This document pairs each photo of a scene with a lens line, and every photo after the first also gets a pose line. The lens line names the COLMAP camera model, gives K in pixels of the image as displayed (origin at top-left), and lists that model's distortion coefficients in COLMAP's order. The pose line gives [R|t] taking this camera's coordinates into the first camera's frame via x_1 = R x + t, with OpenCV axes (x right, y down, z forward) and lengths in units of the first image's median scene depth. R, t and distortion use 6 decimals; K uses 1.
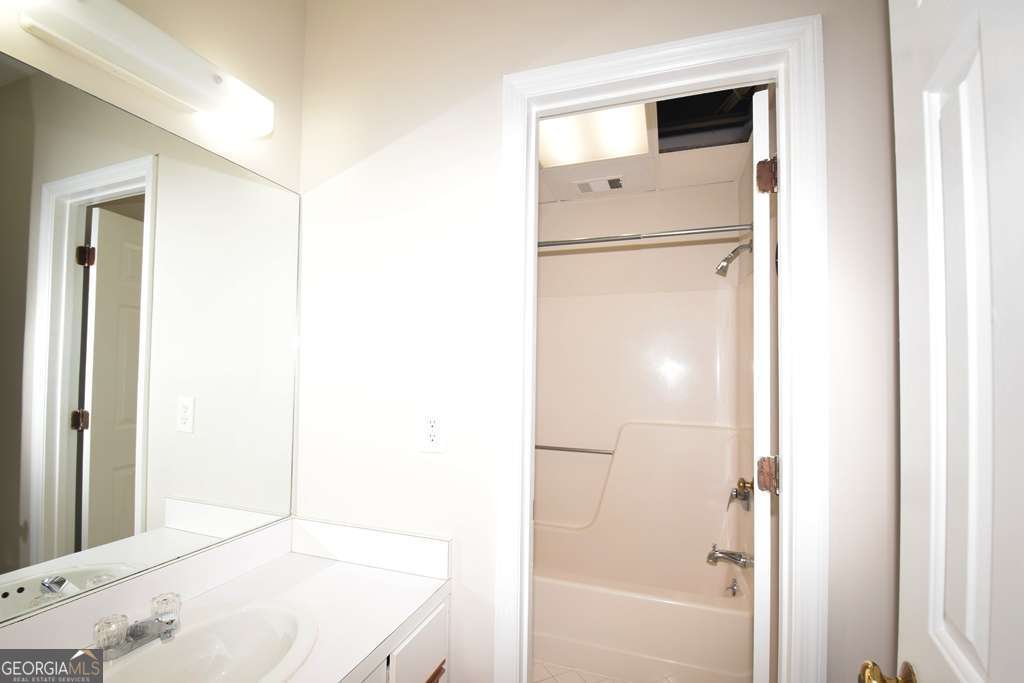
lens RADIAL K [[446.5, 0, 509.4], [0, 446.5, 357.4], [0, 0, 1]] dist [-0.000665, -0.000602]
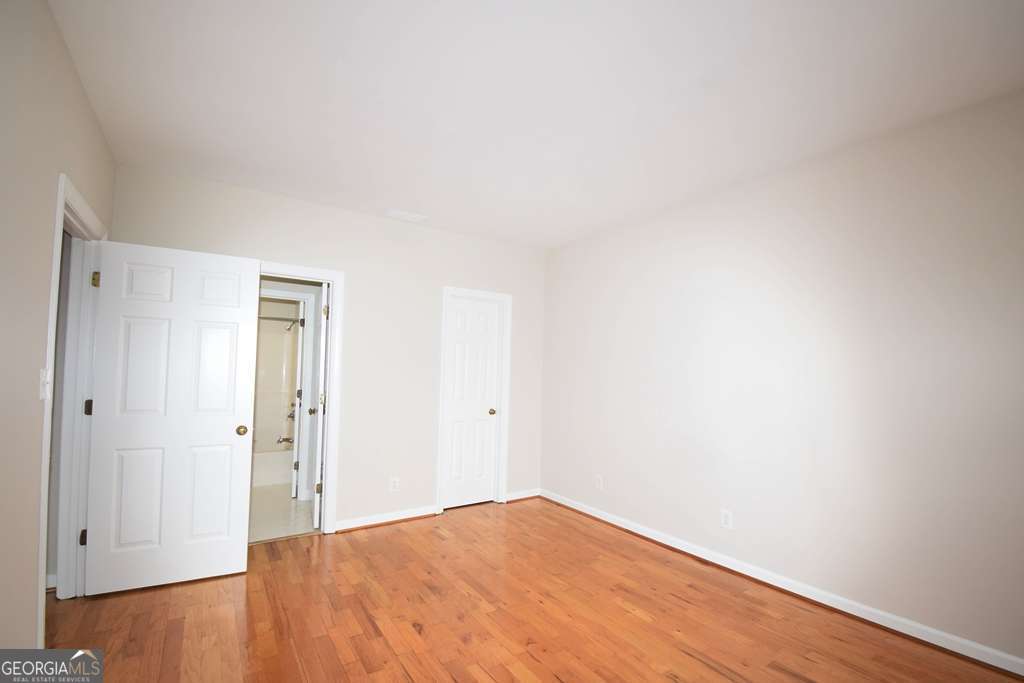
lens RADIAL K [[446.5, 0, 509.4], [0, 446.5, 357.4], [0, 0, 1]] dist [-0.000665, -0.000602]
pose [[0.592781, 0.033729, 0.804657, -0.869437], [-0.036675, 0.999217, -0.014866, -0.053093], [-0.804529, -0.020698, 0.593553, -1.632654]]
